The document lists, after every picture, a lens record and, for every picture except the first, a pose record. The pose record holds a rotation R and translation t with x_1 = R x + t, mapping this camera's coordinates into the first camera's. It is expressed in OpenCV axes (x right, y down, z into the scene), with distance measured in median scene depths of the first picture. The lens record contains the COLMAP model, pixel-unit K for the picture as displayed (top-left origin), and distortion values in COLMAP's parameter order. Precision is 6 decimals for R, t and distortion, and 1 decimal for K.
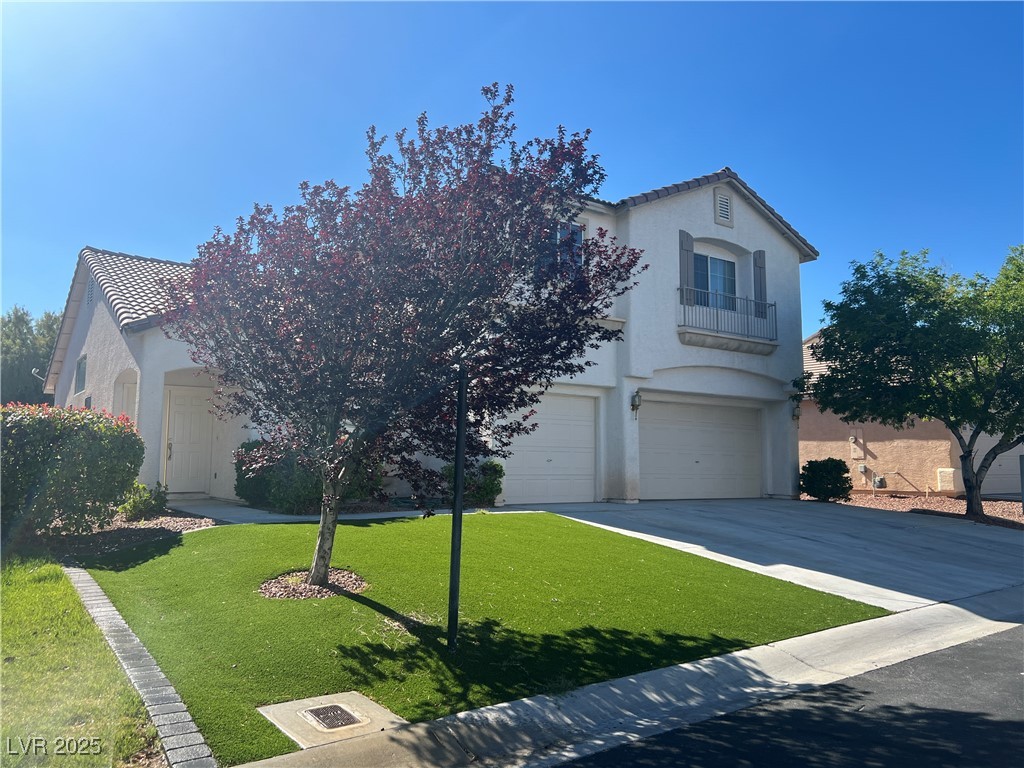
lens RADIAL K [[773.1, 0, 509.7], [0, 773.1, 379.7], [0, 0, 1]] dist [0.043028, -0.047896]
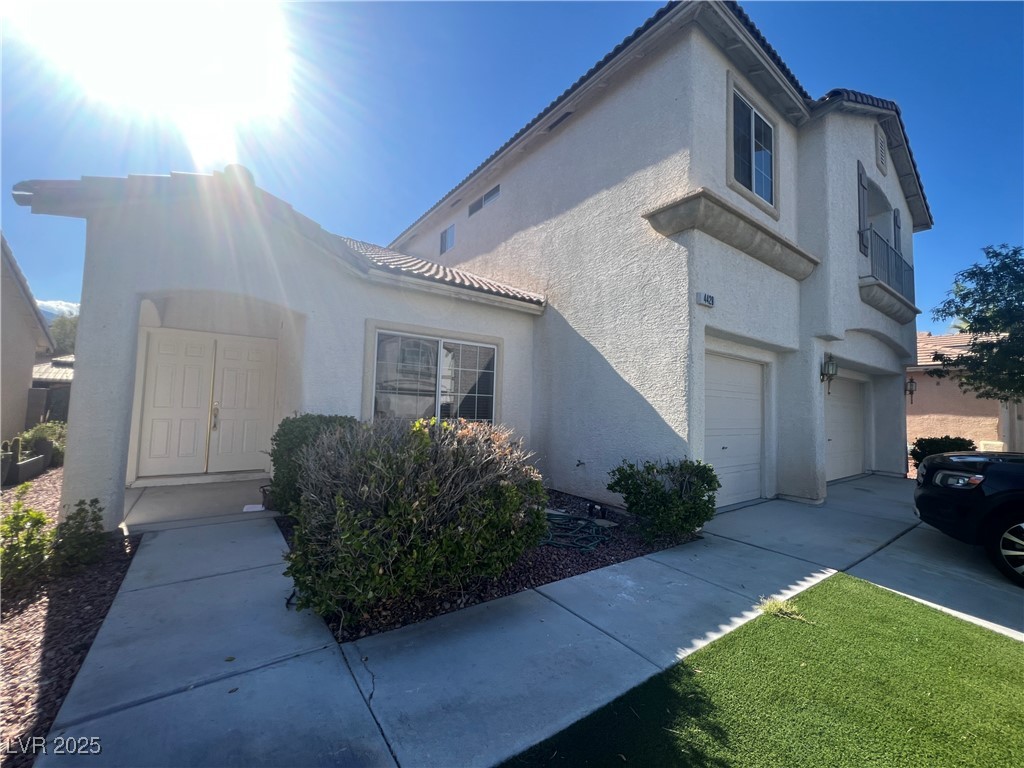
lens RADIAL K [[409.5, 0, 510.8], [0, 409.5, 380.4], [0, 0, 1]] dist [-0.002364, 0.000504]
pose [[0.999656, 0.024653, 0.008984, -0.146852], [-0.025033, 0.998675, 0.044972, 0.027789], [-0.007864, -0.045182, 0.998948, 0.589882]]
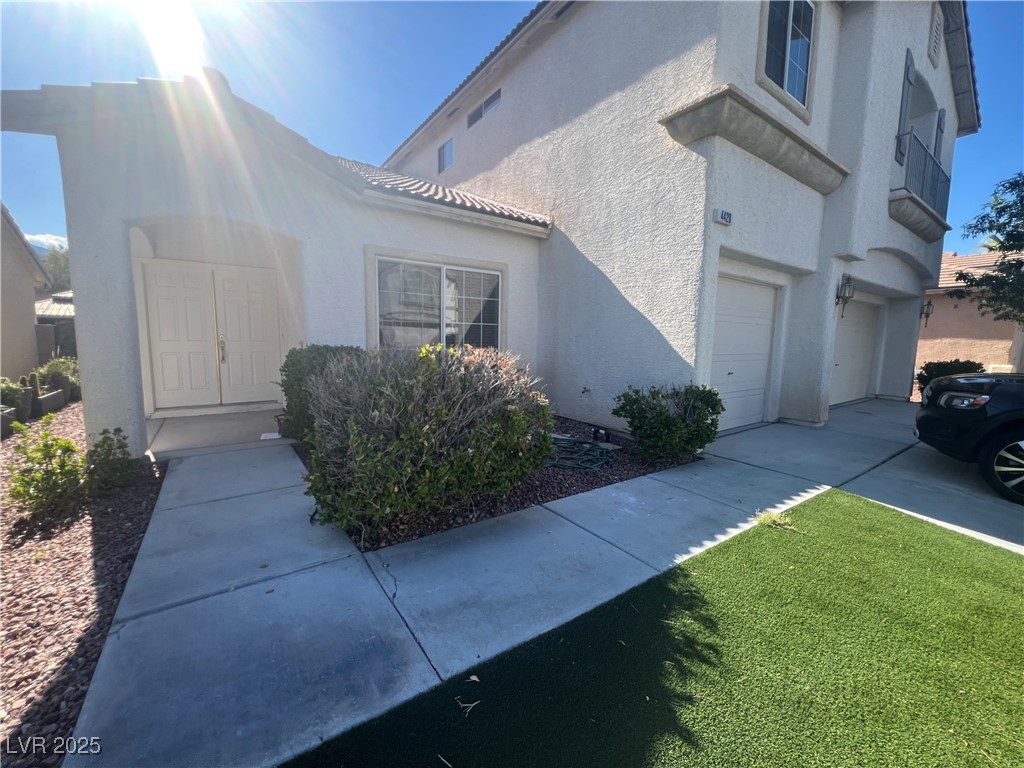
lens RADIAL K [[409.5, 0, 510.9], [0, 409.5, 381.0], [0, 0, 1]] dist [-0.002364, 0.000504]
pose [[0.999949, 0.010075, -0.000176, -0.147462], [-0.009807, 0.977070, 0.212691, 0.030379], [0.002314, -0.212679, 0.977119, 0.591328]]
